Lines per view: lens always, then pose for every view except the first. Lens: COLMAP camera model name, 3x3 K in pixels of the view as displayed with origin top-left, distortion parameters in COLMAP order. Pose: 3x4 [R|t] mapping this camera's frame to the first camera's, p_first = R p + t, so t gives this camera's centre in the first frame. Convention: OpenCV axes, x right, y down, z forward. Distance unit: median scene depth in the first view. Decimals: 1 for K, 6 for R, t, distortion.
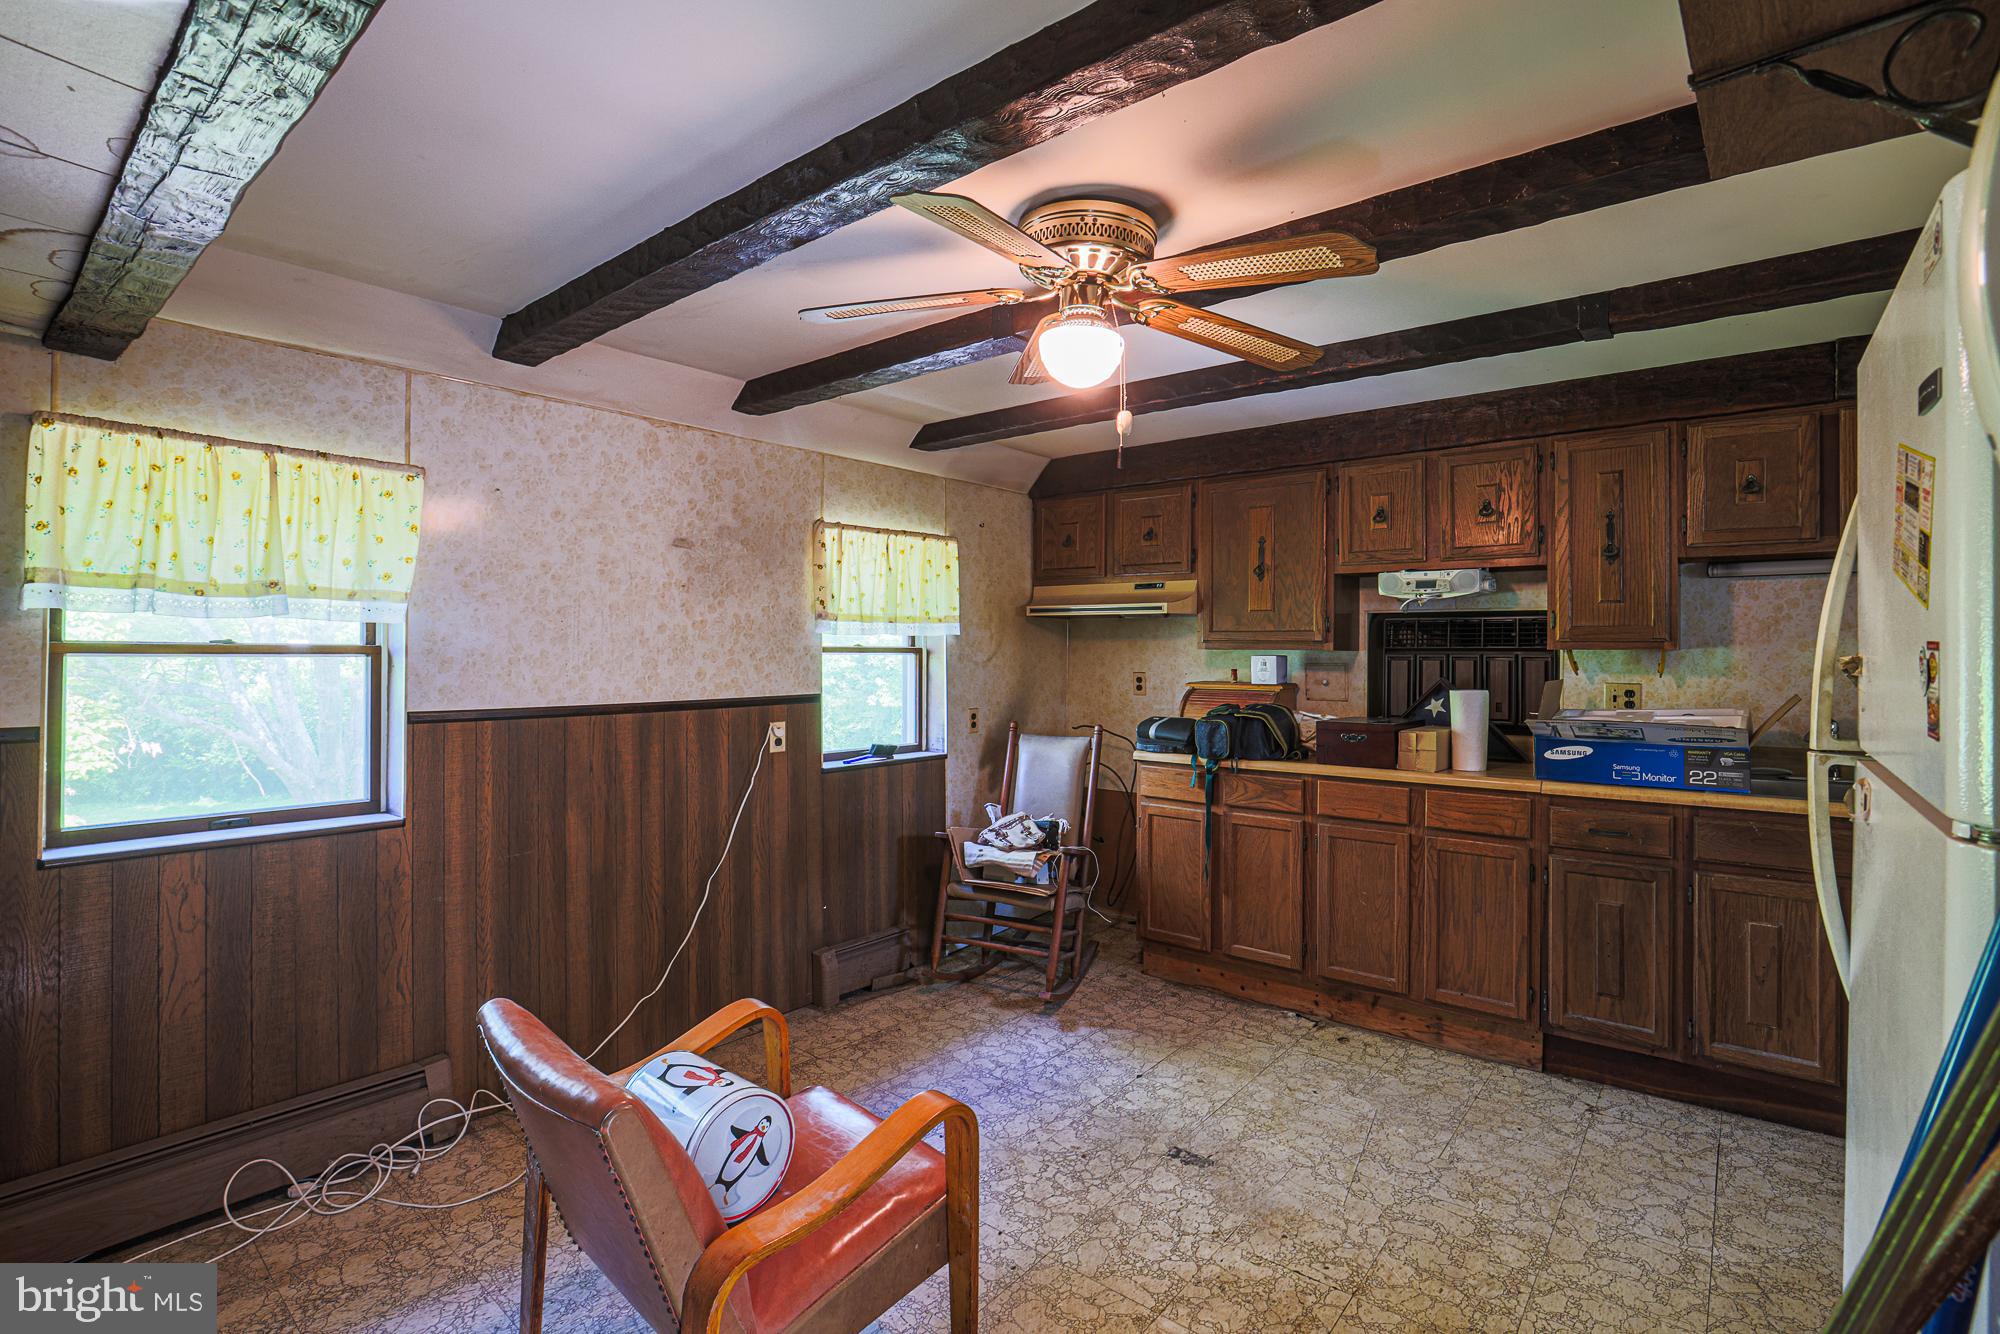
lens RADIAL K [[911.5, 0, 1002.4], [0, 911.5, 641.9], [0, 0, 1]] dist [-0.042310, 0.012811]
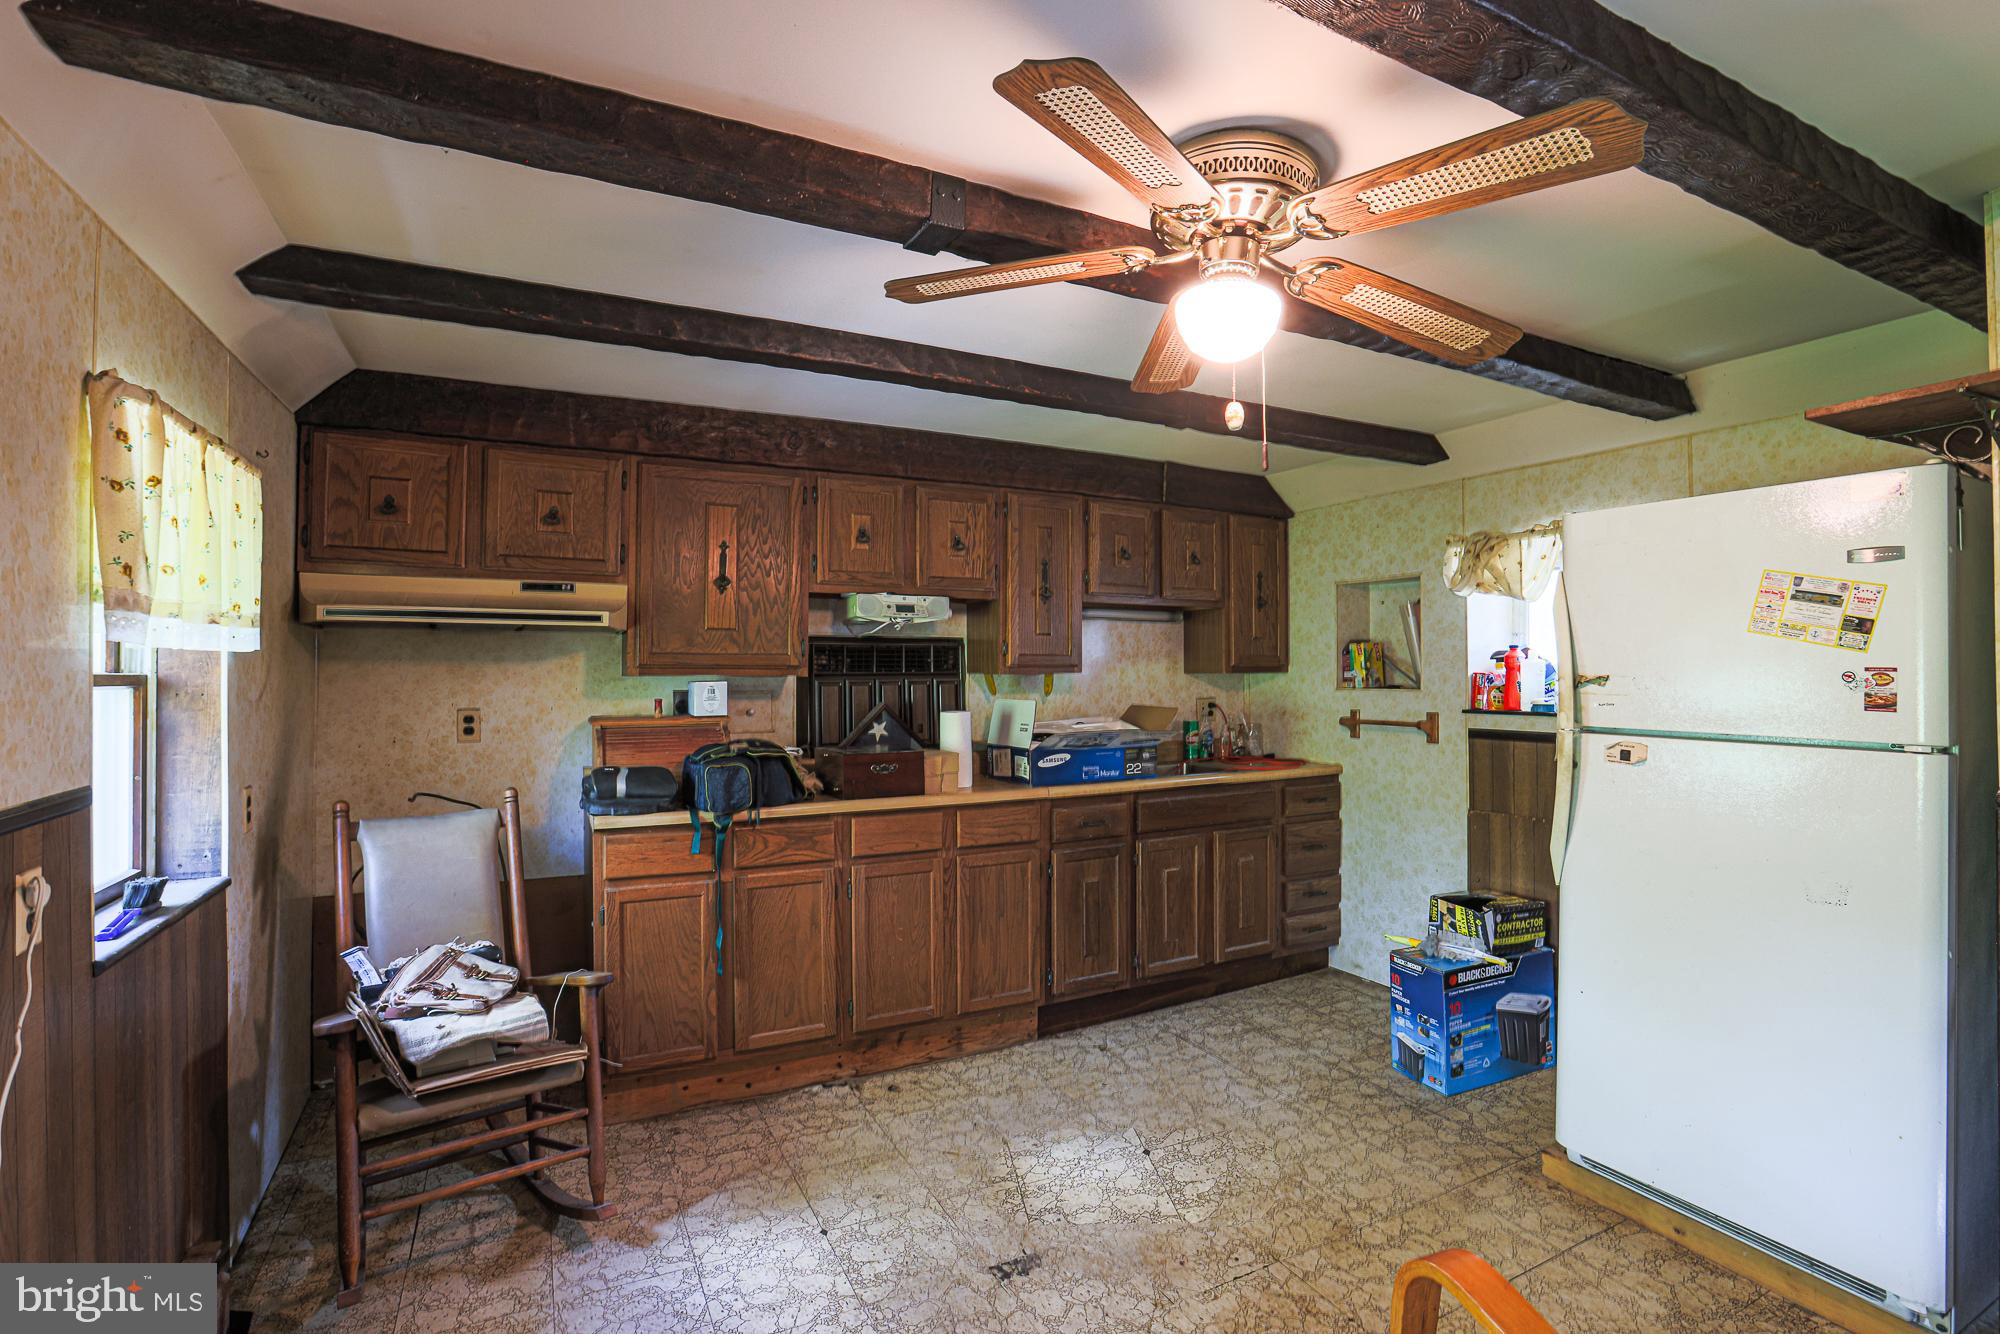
lens RADIAL K [[923.8, 0, 1001.7], [0, 923.8, 652.6], [0, 0, 1]] dist [-0.071258, 0.032899]
pose [[0.410459, 0.016514, 0.911730, -0.423883], [-0.001488, 0.999847, -0.017440, 0.002023], [-0.911878, 0.005802, 0.410421, 0.472080]]
